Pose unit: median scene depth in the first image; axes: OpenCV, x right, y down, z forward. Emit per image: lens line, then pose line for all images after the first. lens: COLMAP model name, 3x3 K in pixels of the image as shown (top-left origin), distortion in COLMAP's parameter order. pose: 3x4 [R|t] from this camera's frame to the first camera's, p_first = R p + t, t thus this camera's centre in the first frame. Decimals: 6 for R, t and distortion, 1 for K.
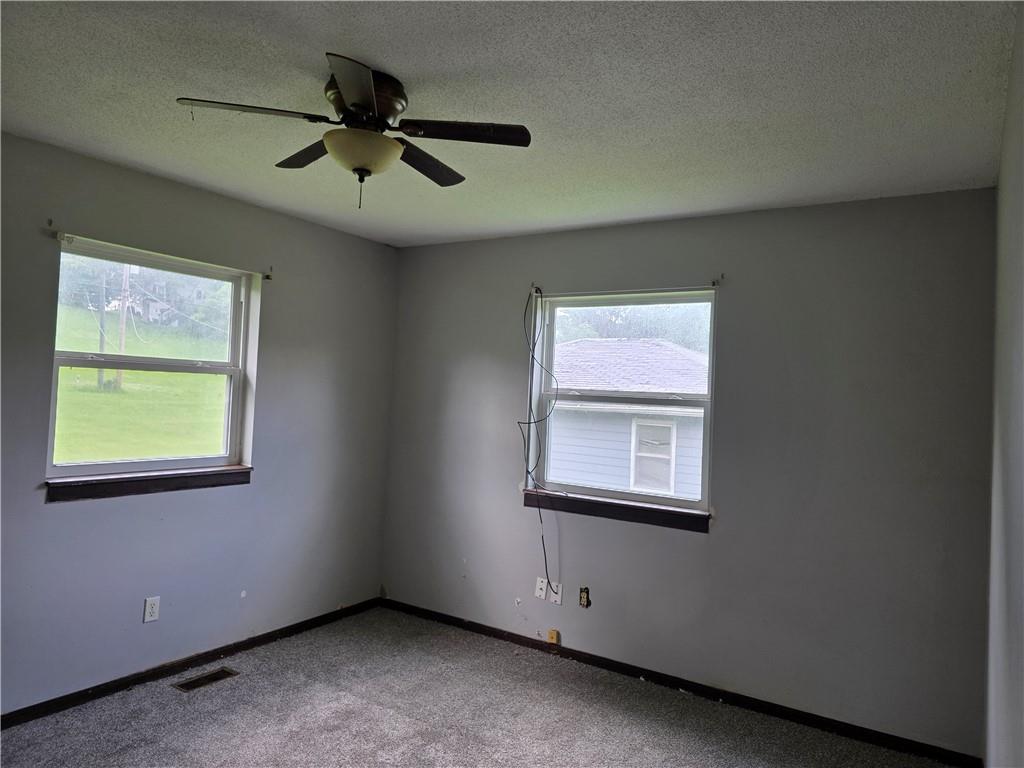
lens RADIAL K [[698.4, 0, 517.2], [0, 698.4, 384.0], [0, 0, 1]] dist [0.001606, -0.007839]
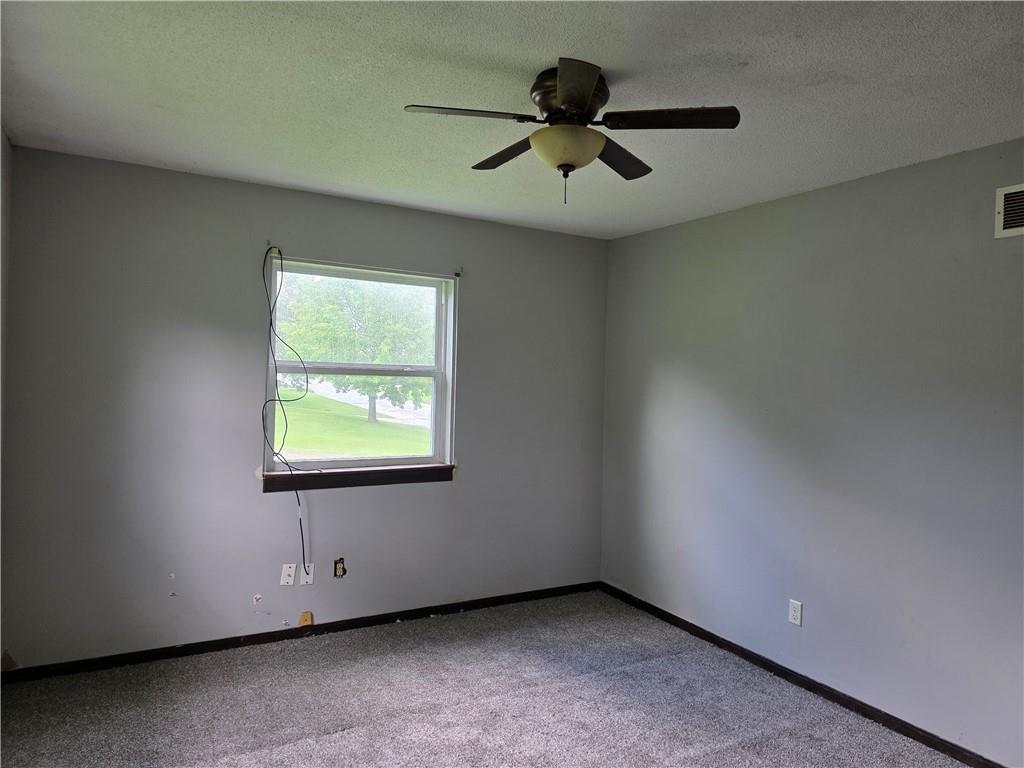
lens RADIAL K [[698.4, 0, 511.5], [0, 698.4, 385.0], [0, 0, 1]] dist [0.001606, -0.007839]
pose [[0.463437, -0.043861, 0.885044, -0.714383], [-0.007343, 0.998550, 0.053331, -0.017245], [-0.886099, -0.031214, 0.462443, 0.335339]]
